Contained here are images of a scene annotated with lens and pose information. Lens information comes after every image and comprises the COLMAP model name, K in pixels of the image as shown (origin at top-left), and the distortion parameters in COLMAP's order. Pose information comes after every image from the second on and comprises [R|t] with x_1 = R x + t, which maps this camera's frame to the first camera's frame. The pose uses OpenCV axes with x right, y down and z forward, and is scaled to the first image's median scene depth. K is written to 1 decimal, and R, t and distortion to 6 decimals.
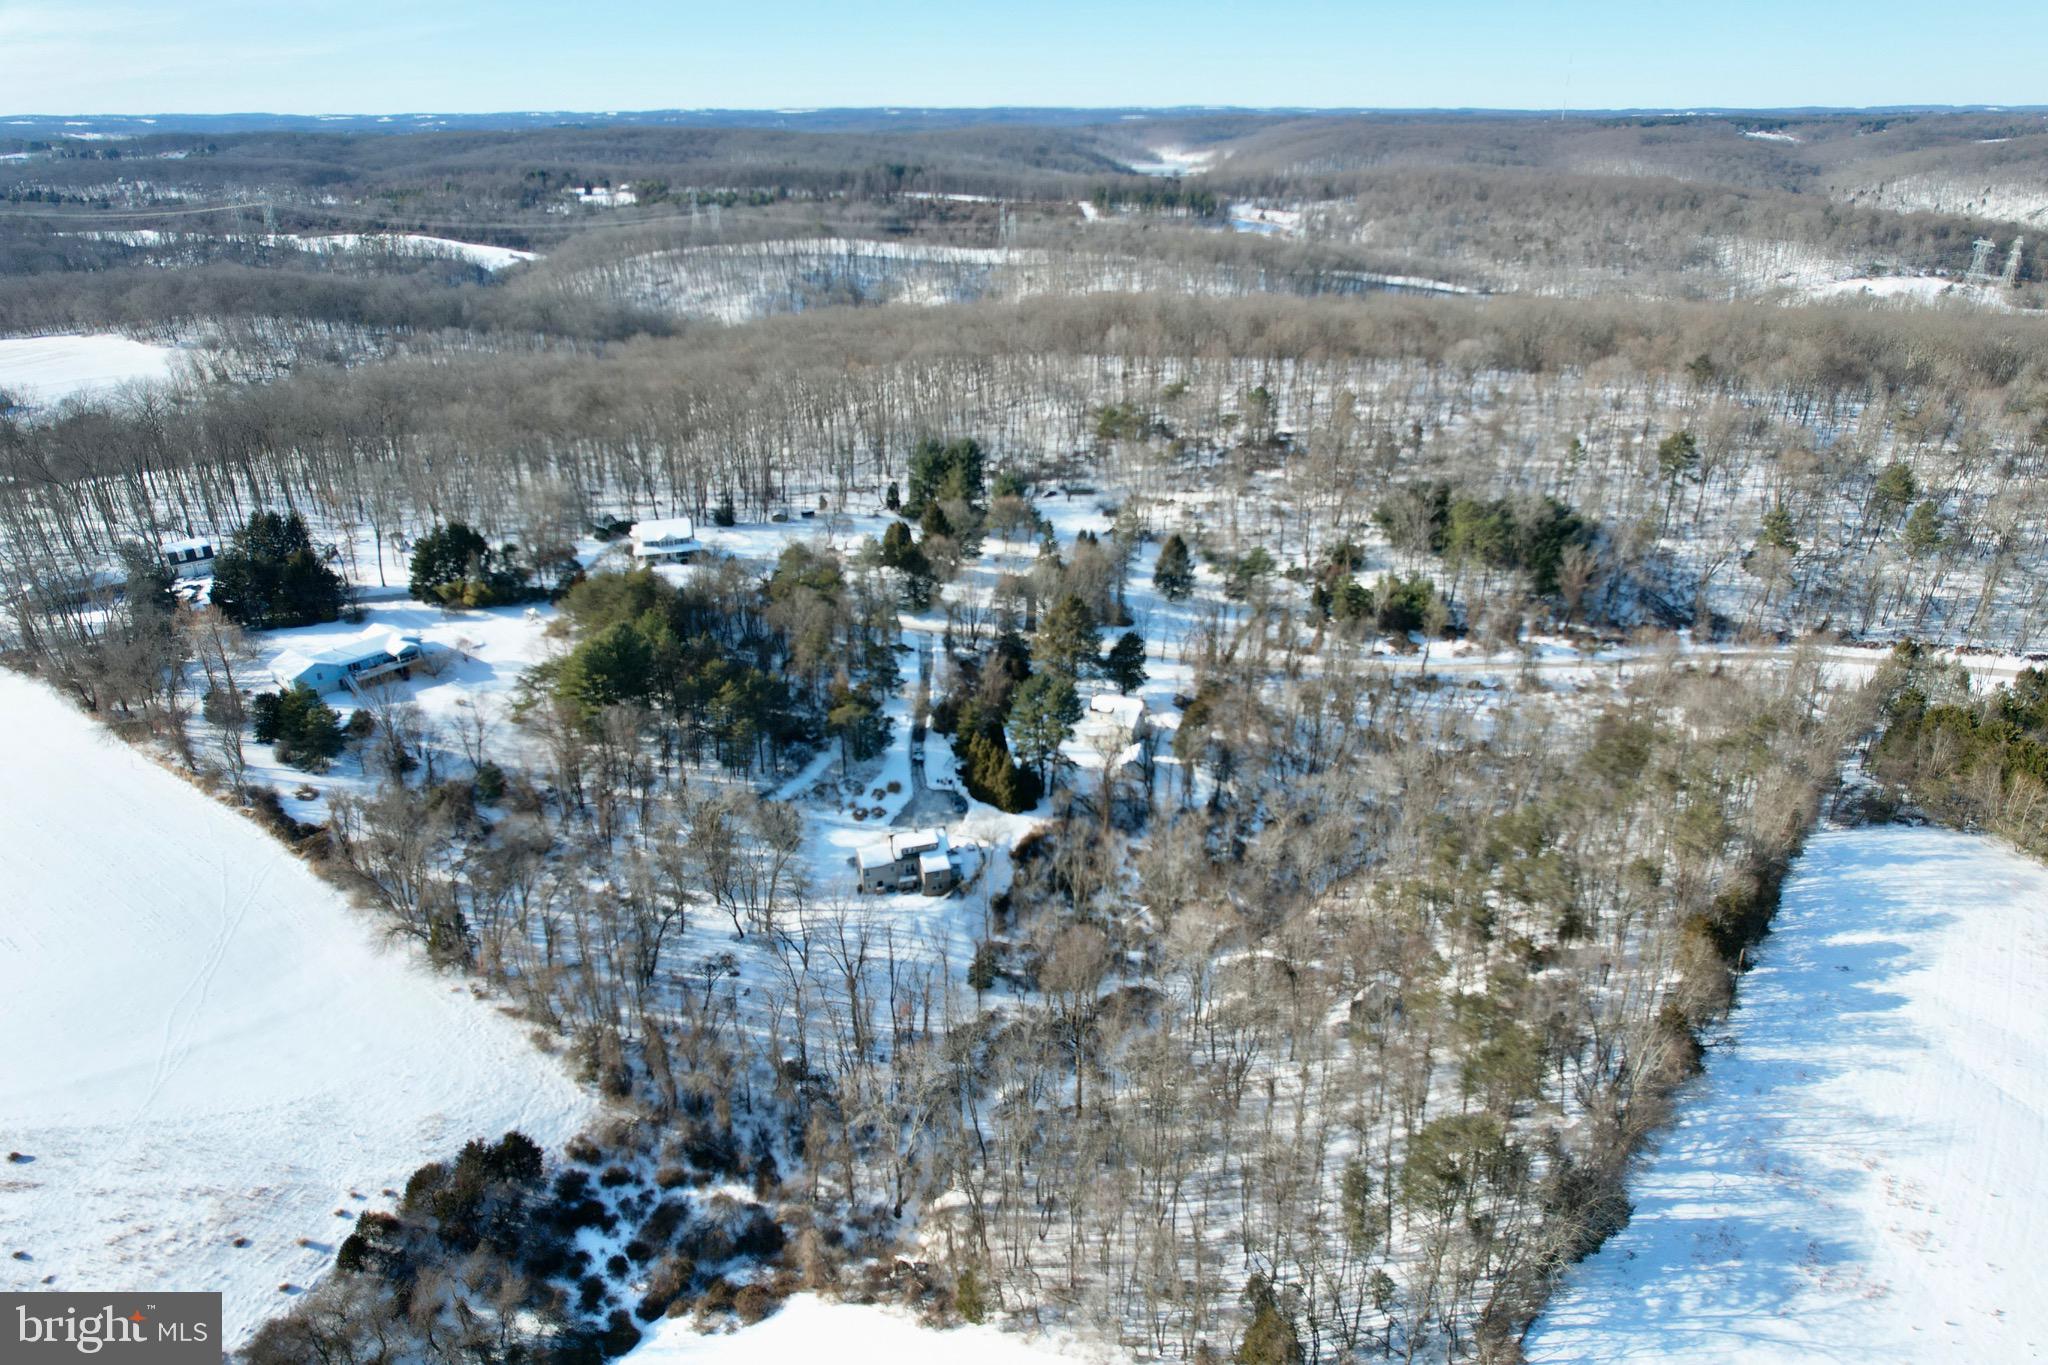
lens RADIAL K [[1304.8, 0, 1040.6], [0, 1304.8, 676.6], [0, 0, 1]] dist [-0.071196, 0.067687]
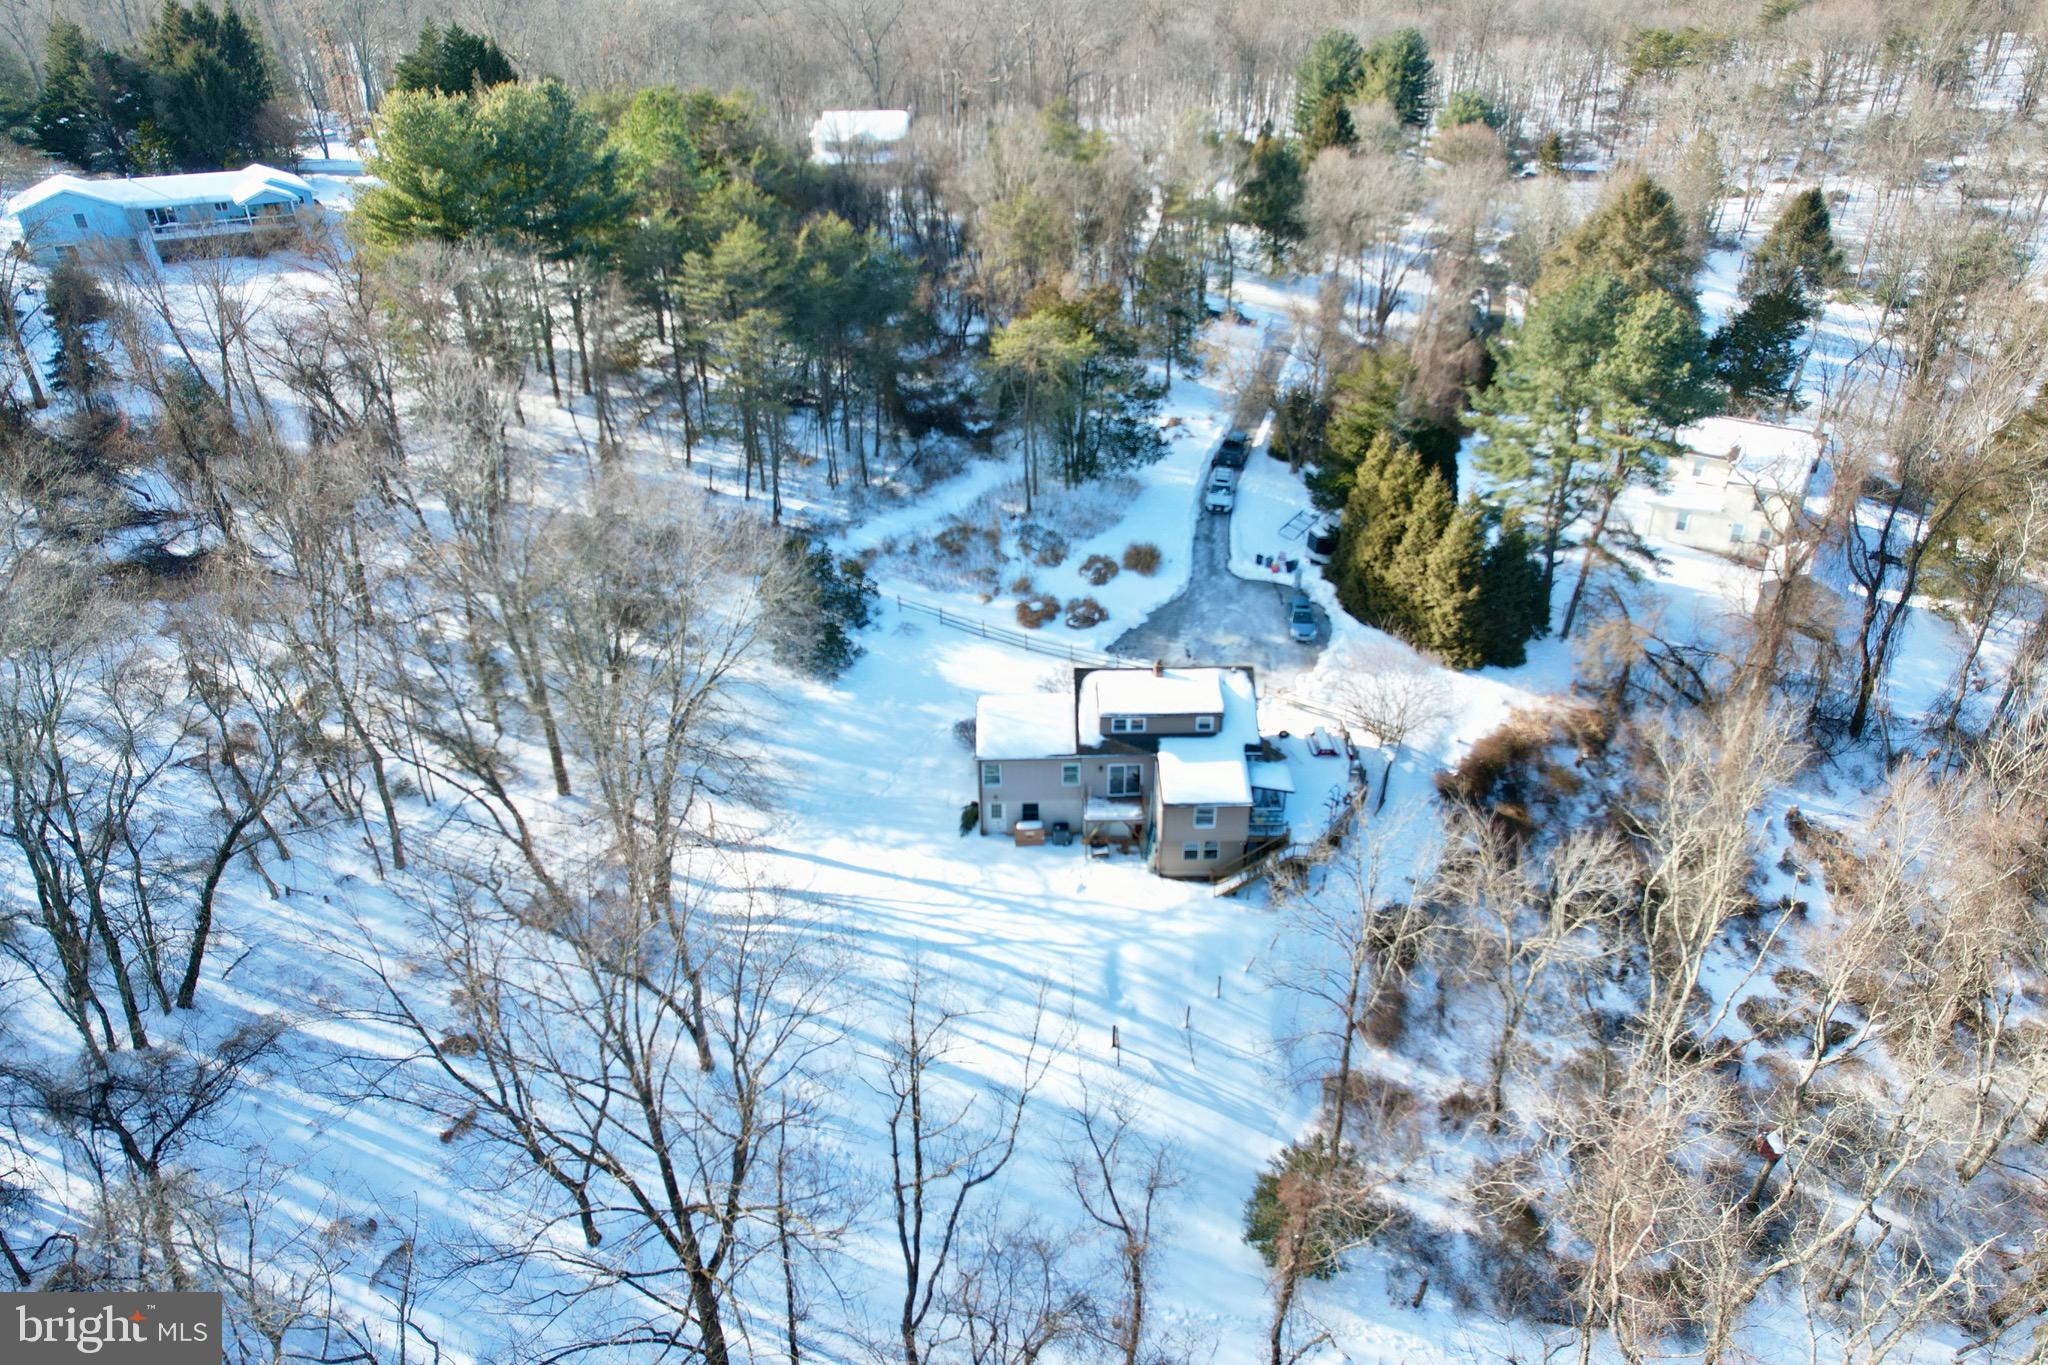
lens RADIAL K [[1304.8, 0, 1040.6], [0, 1304.8, 676.6], [0, 0, 1]] dist [-0.071196, 0.067687]
pose [[0.955965, 0.144426, -0.255482, -0.039084], [-0.119768, 0.986728, 0.109656, 0.082727], [0.267929, -0.074229, 0.960575, 0.636250]]
